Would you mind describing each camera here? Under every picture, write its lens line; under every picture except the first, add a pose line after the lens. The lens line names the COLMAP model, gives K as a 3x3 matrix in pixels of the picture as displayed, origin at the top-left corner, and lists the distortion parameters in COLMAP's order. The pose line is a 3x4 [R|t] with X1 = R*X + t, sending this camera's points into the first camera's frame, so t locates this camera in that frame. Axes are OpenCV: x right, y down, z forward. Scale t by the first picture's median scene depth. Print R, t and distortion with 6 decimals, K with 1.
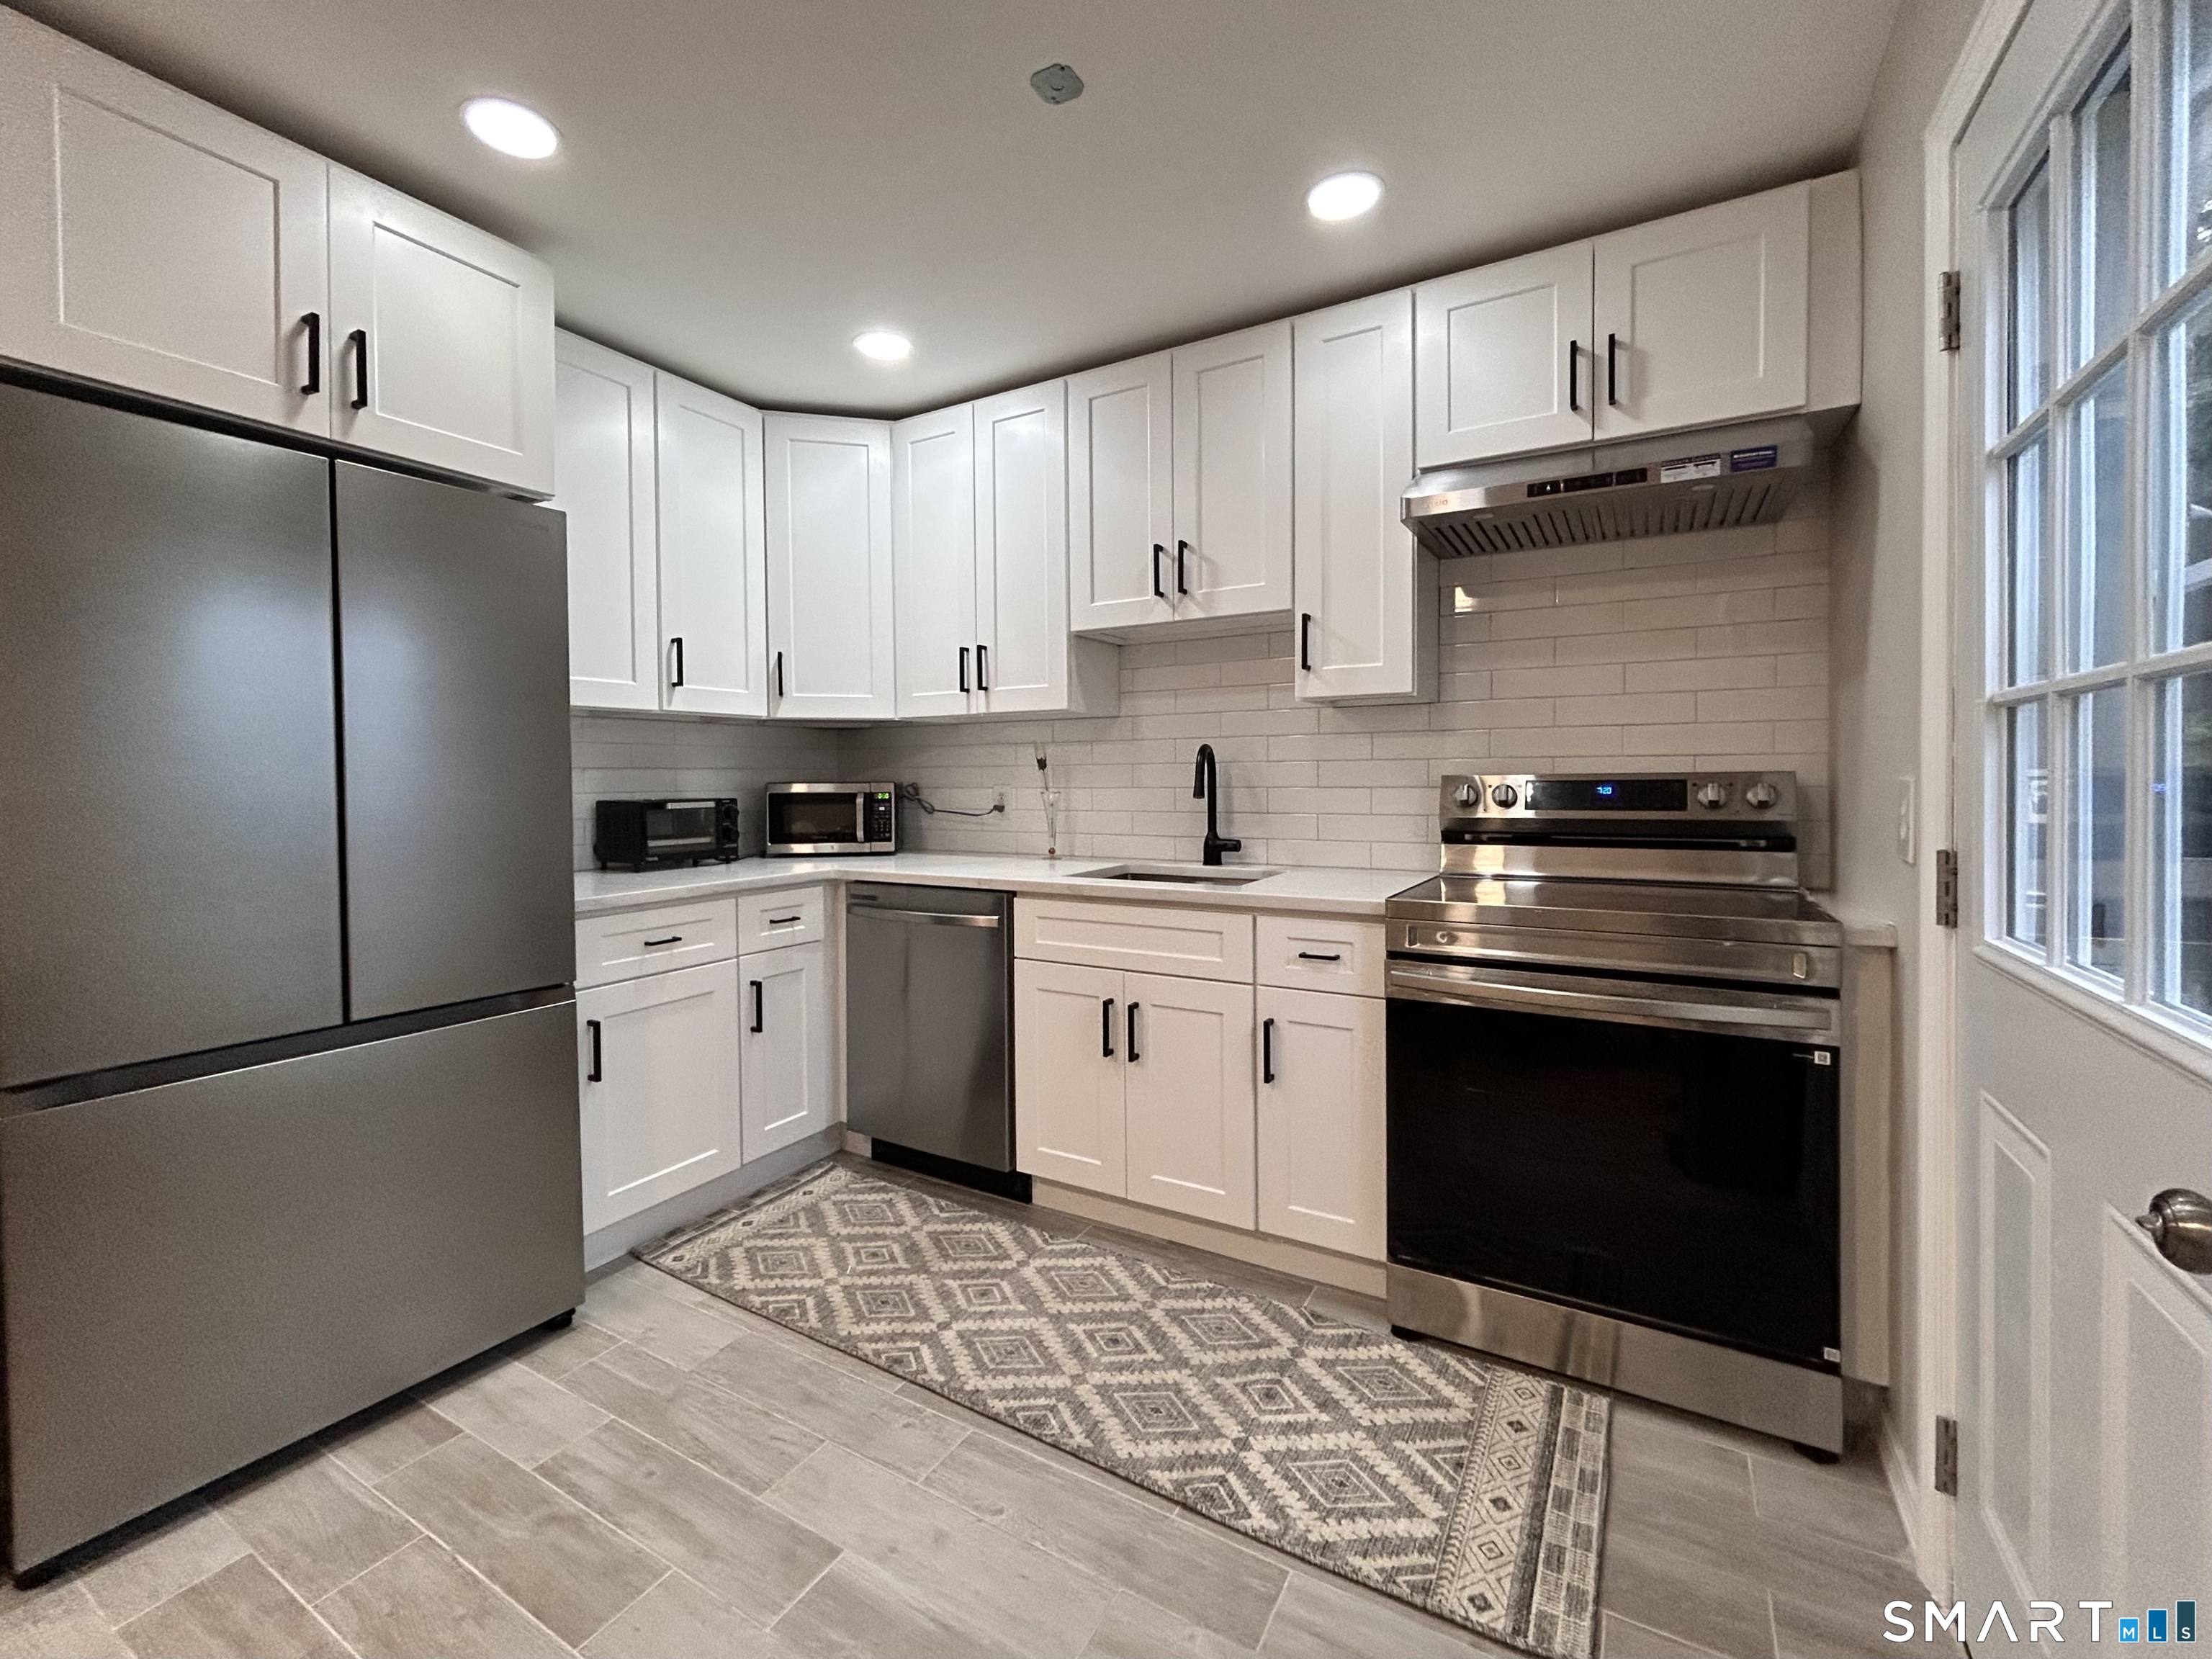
lens RADIAL K [[916.5, 0, 1099.7], [0, 916.5, 796.5], [0, 0, 1]] dist [-0.002406, 0.001786]
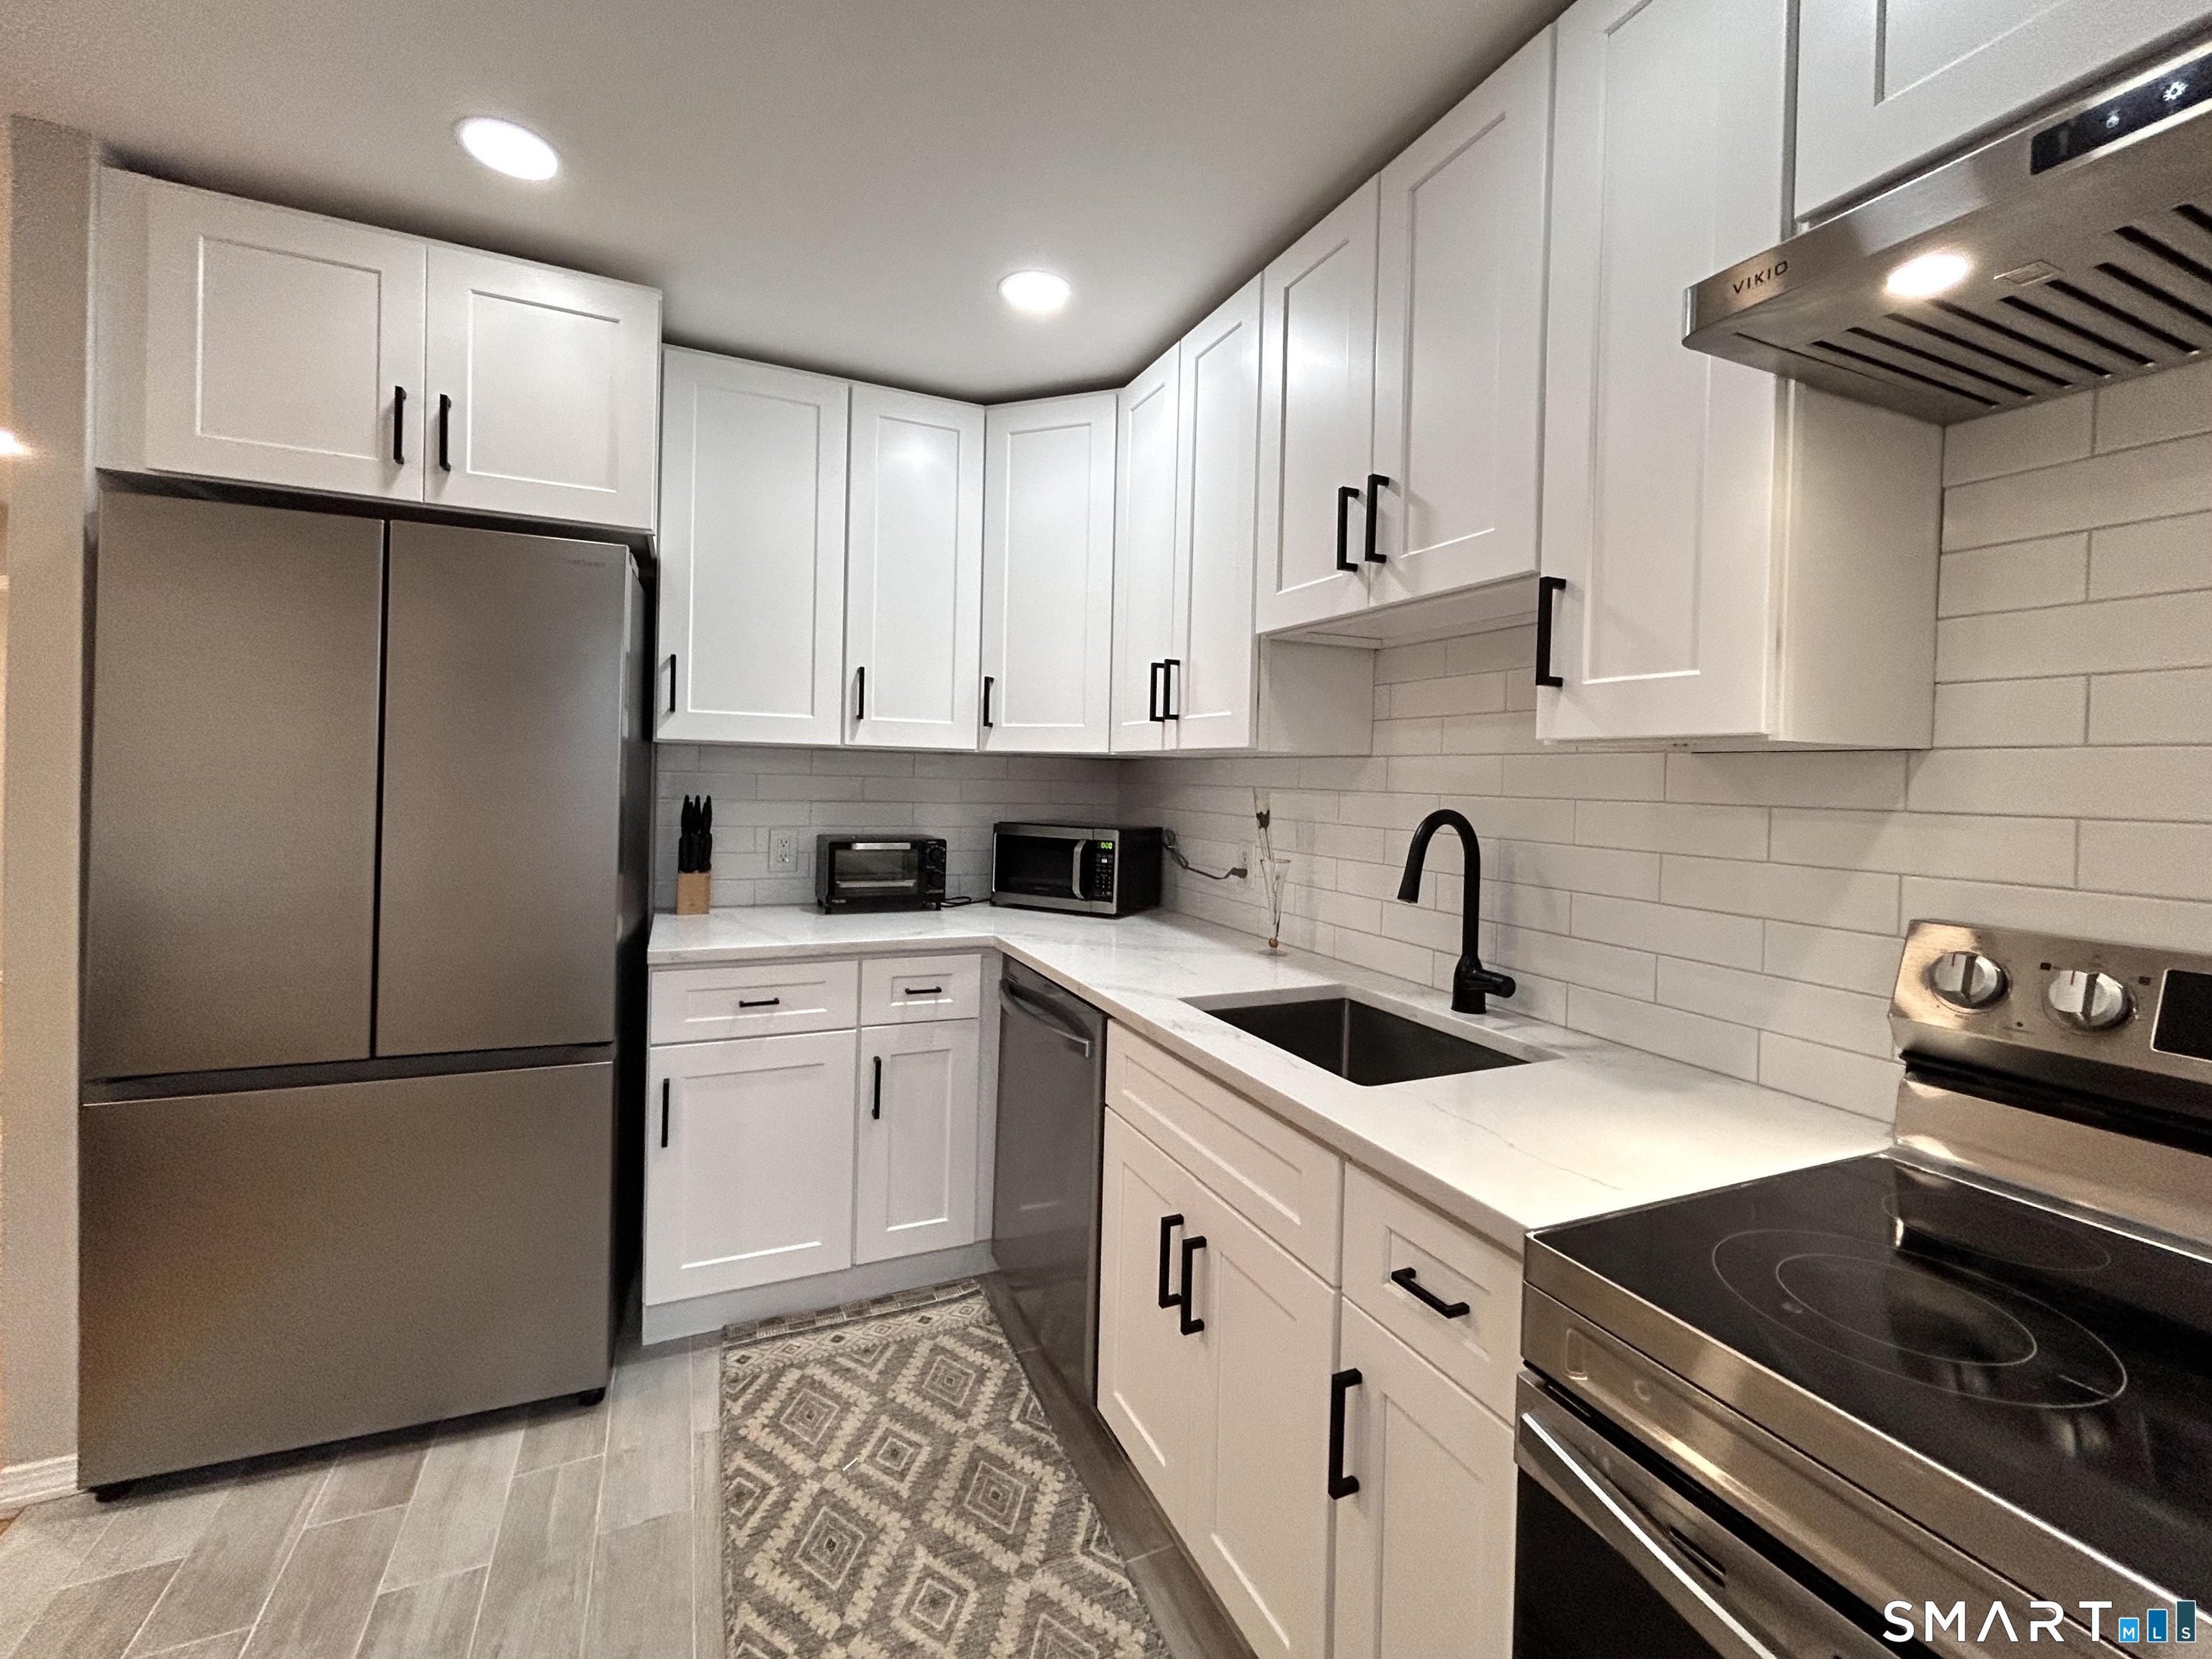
lens RADIAL K [[916.5, 0, 1105.2], [0, 916.5, 787.8], [0, 0, 1]] dist [-0.002406, 0.001786]
pose [[0.816445, 0.035536, -0.576329, 0.341364], [-0.045261, 0.998972, -0.002522, -0.072983], [0.575647, 0.028144, 0.817214, 0.471643]]
